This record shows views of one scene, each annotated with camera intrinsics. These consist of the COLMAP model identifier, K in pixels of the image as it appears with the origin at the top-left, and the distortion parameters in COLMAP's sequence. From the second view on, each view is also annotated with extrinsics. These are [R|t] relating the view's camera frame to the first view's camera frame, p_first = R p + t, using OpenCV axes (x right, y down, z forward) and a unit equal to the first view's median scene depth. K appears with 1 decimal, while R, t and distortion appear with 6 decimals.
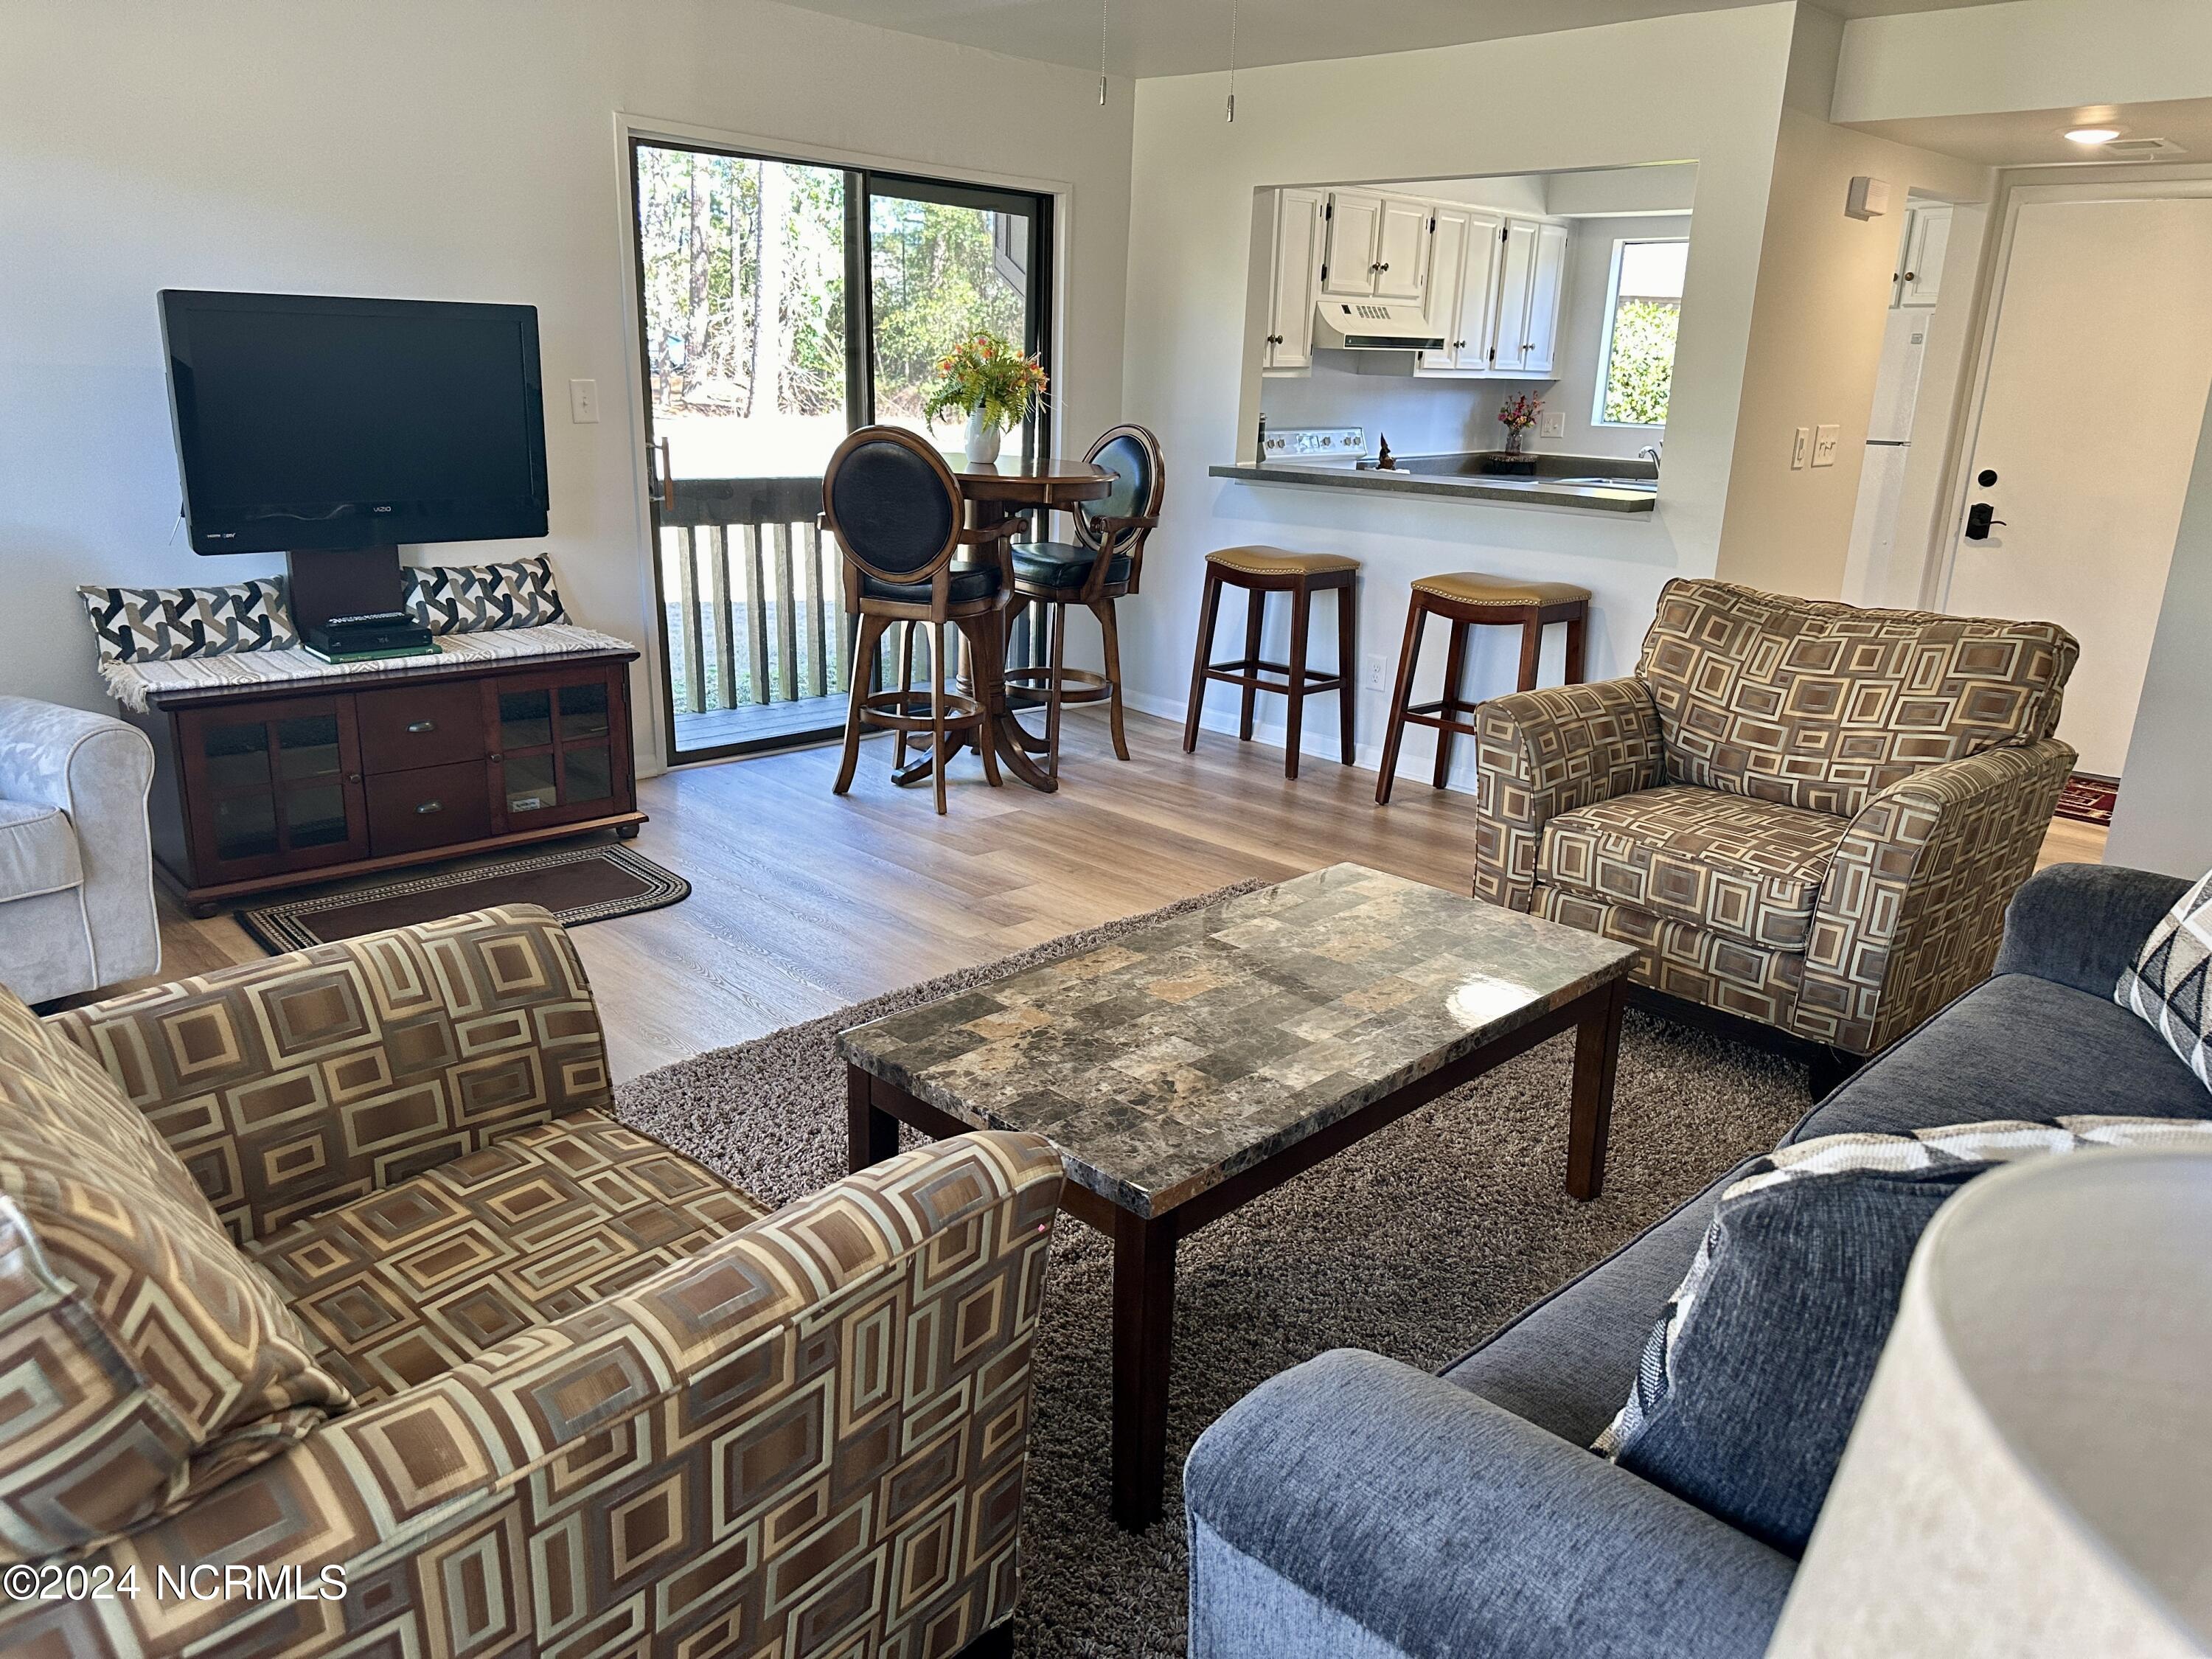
lens RADIAL K [[1542.3, 0, 1105.3], [0, 1542.3, 837.3], [0, 0, 1]] dist [0.133385, -0.195175]
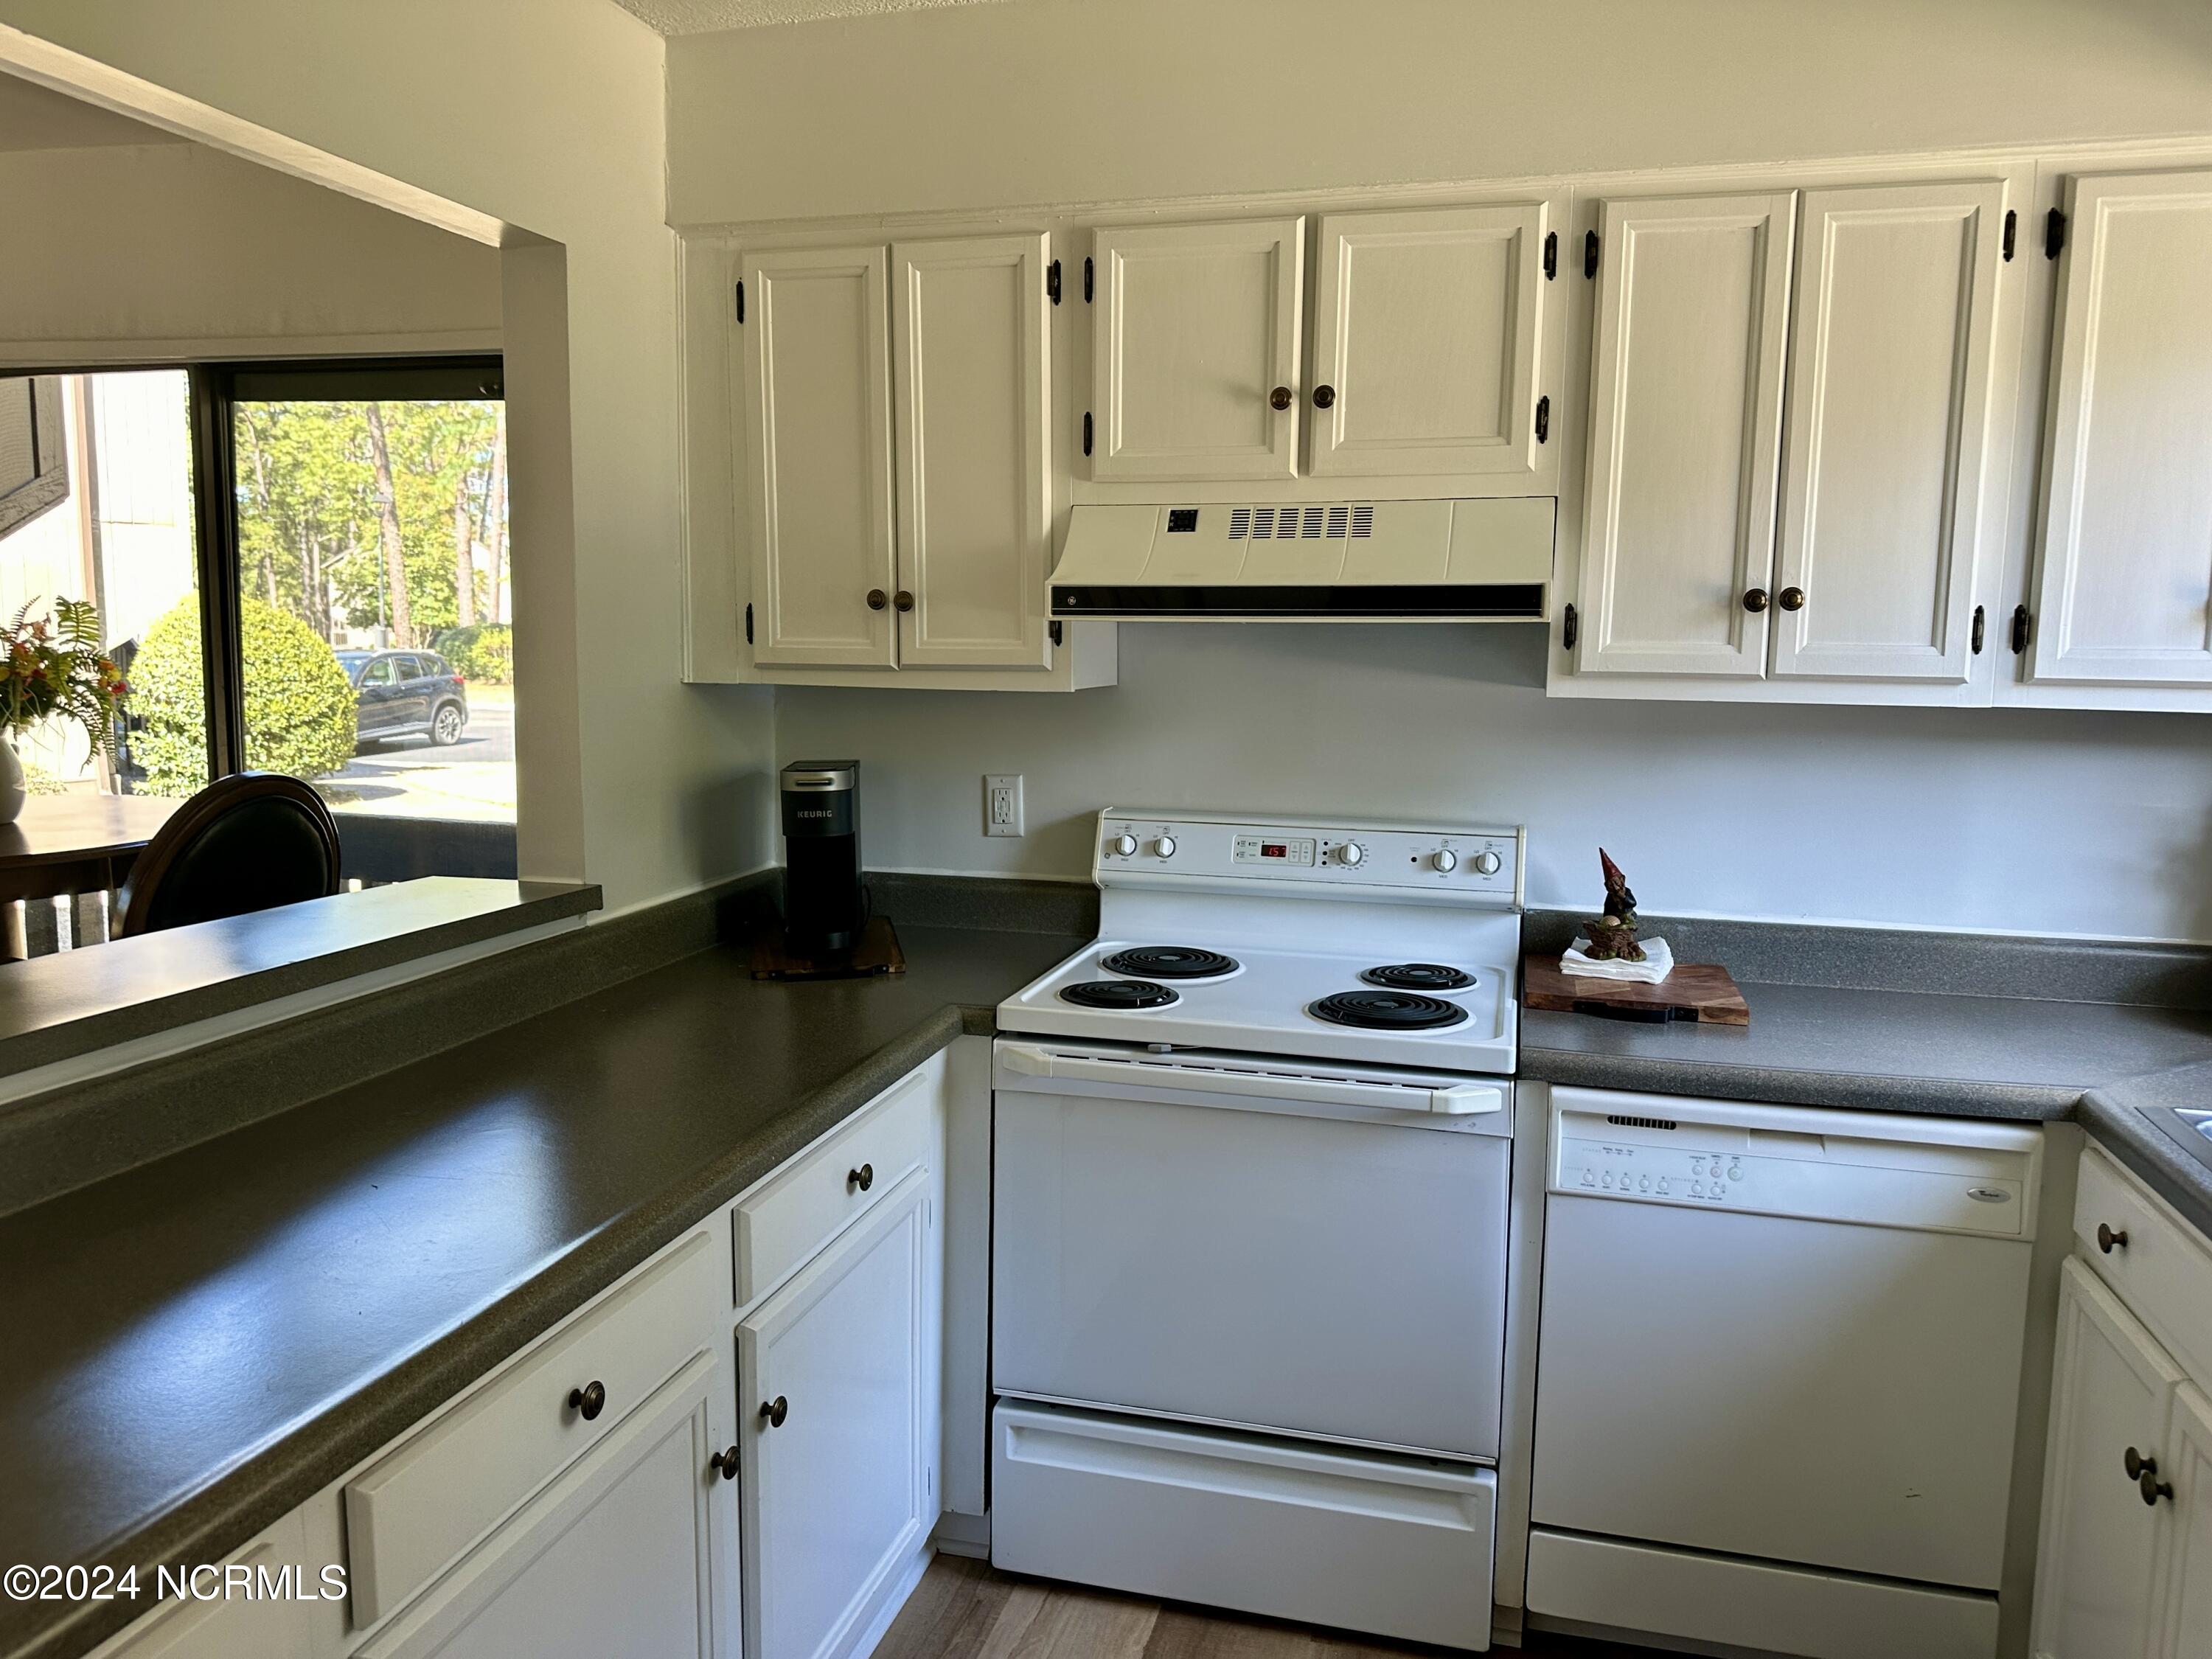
lens RADIAL K [[1543.8, 0, 1134.7], [0, 1543.8, 821.1], [0, 0, 1]] dist [0.058447, -0.061674]
pose [[0.522917, 0.079013, -0.848713, 0.584614], [-0.249053, 0.966407, -0.063479, -0.305426], [0.815187, 0.244569, 0.525030, 1.028630]]
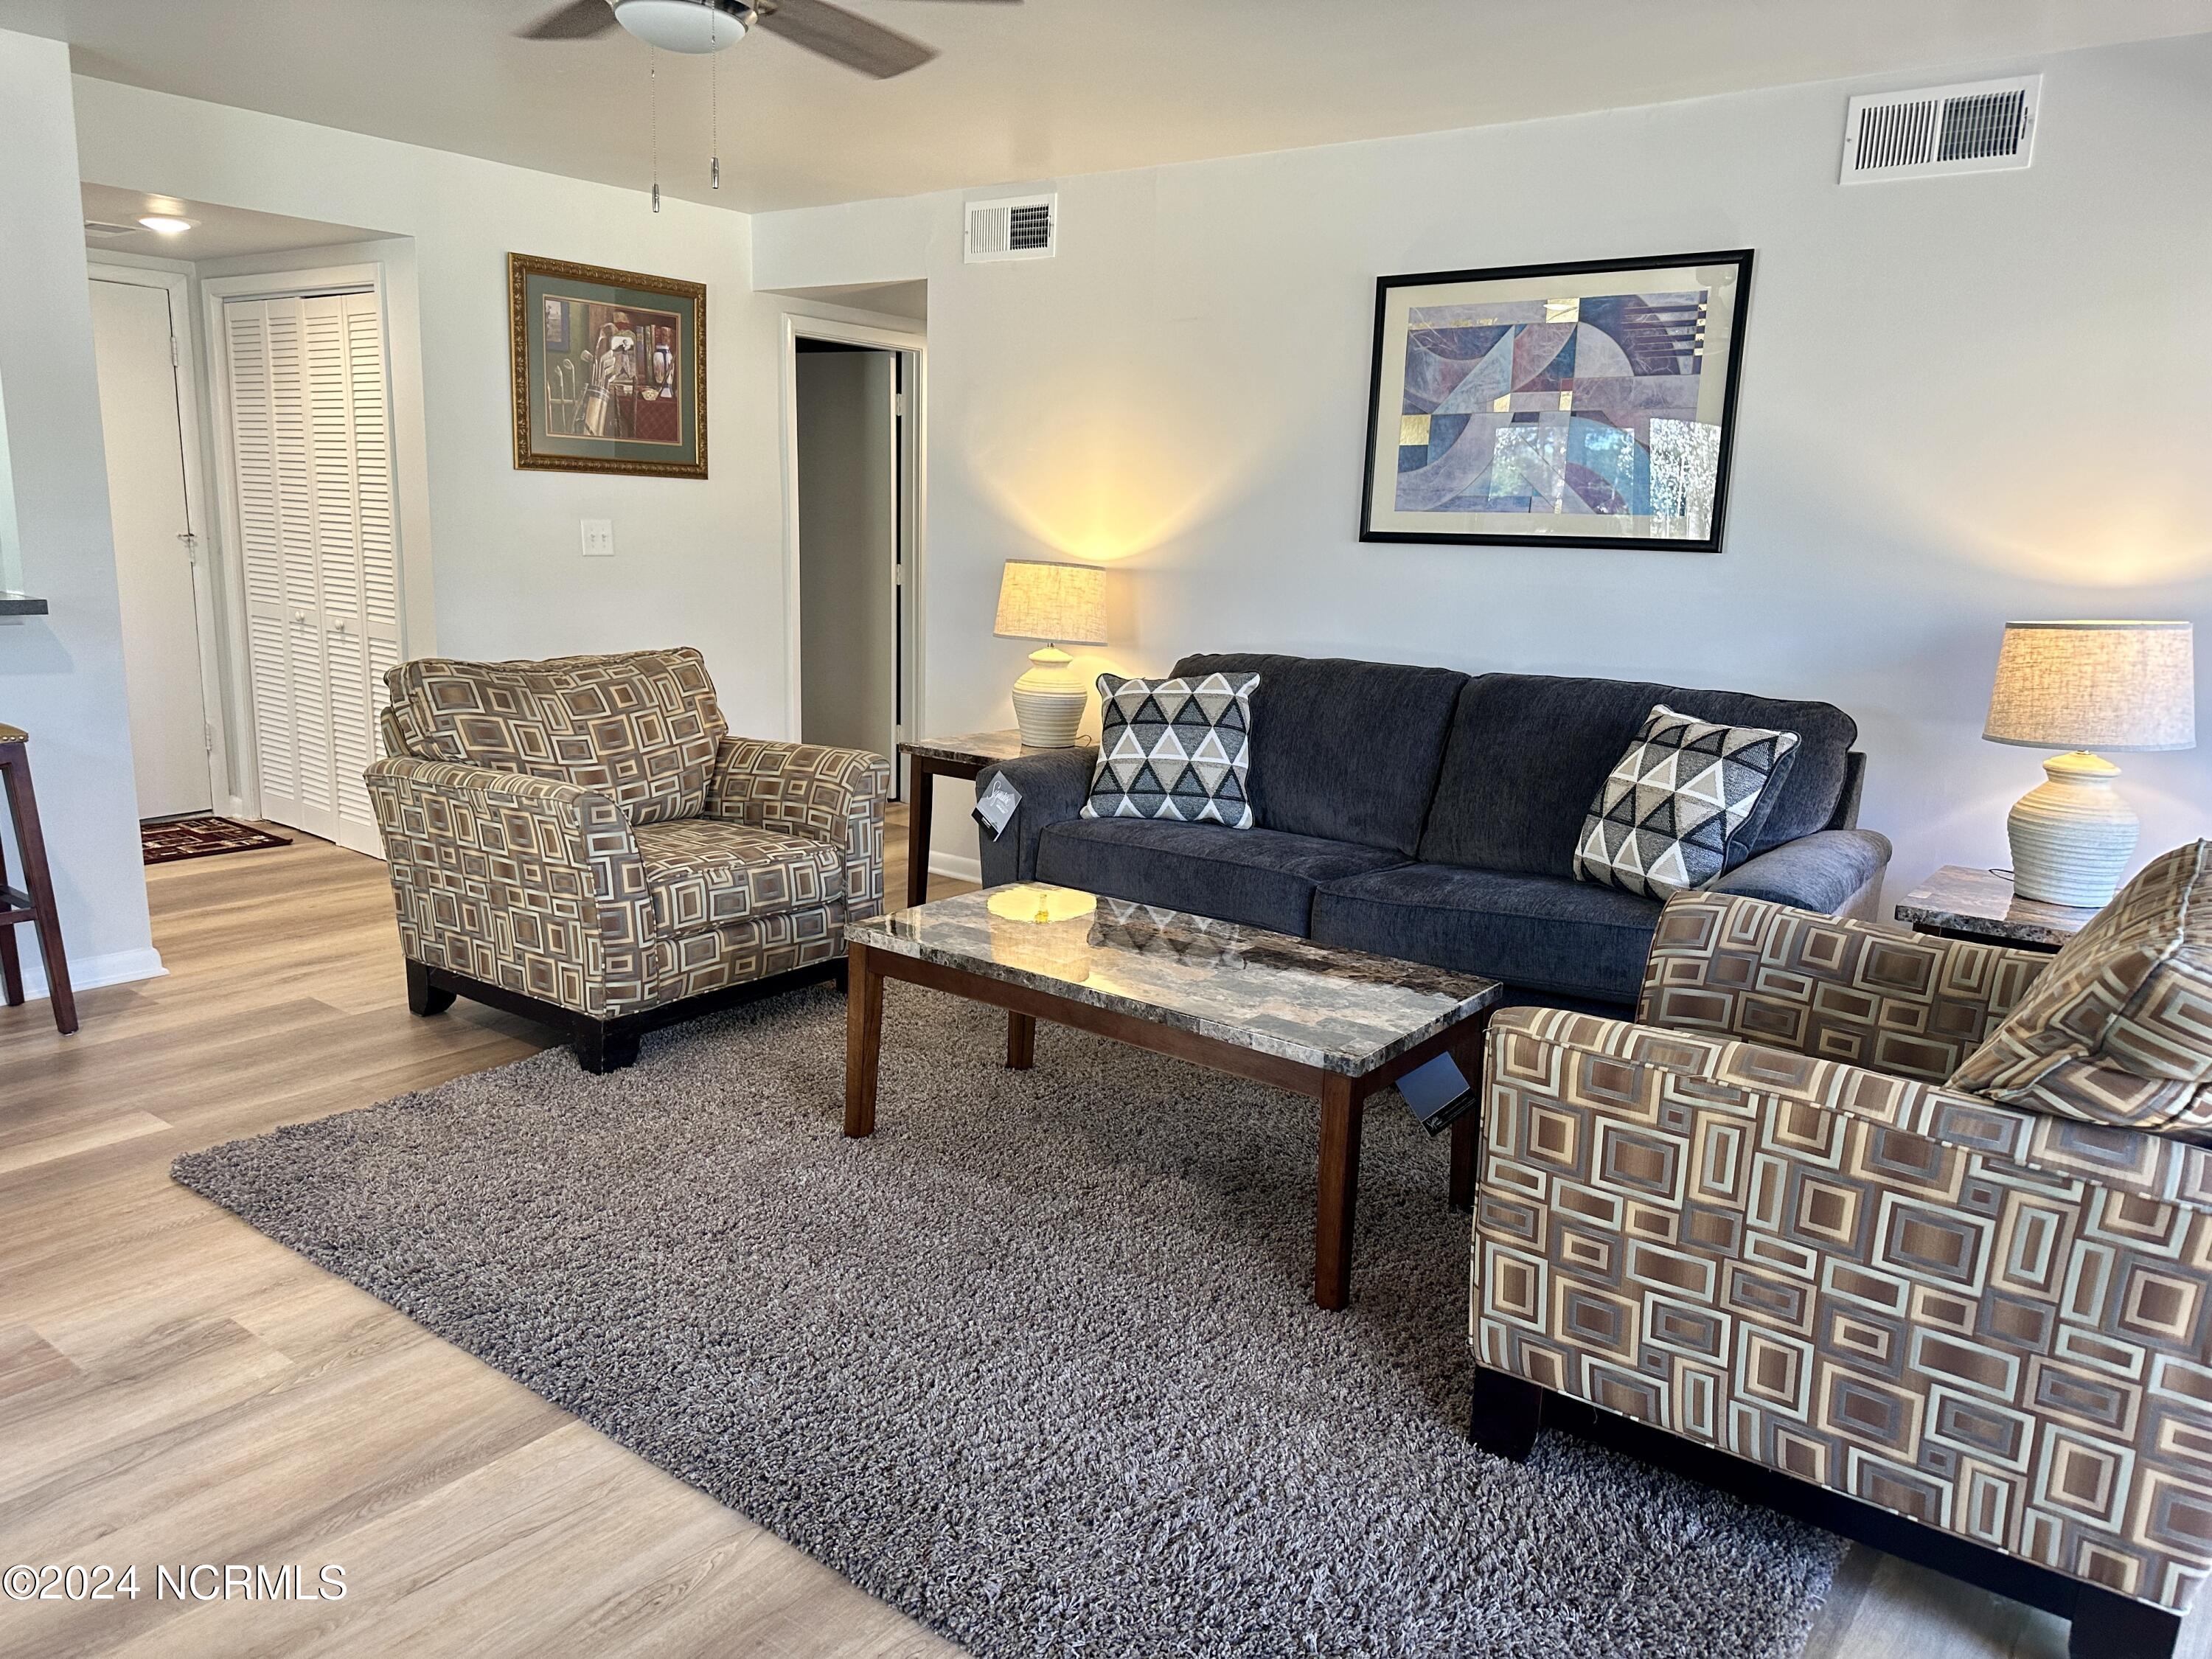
lens RADIAL K [[1574.0, 0, 1108.0], [0, 1574.0, 831.5], [0, 0, 1]] dist [0.010828, -0.009482]
pose [[-0.134676, -0.235544, 0.962487, -0.510999], [0.252055, 0.931242, 0.263166, -0.161078], [-0.958296, 0.278042, -0.066046, 0.494295]]
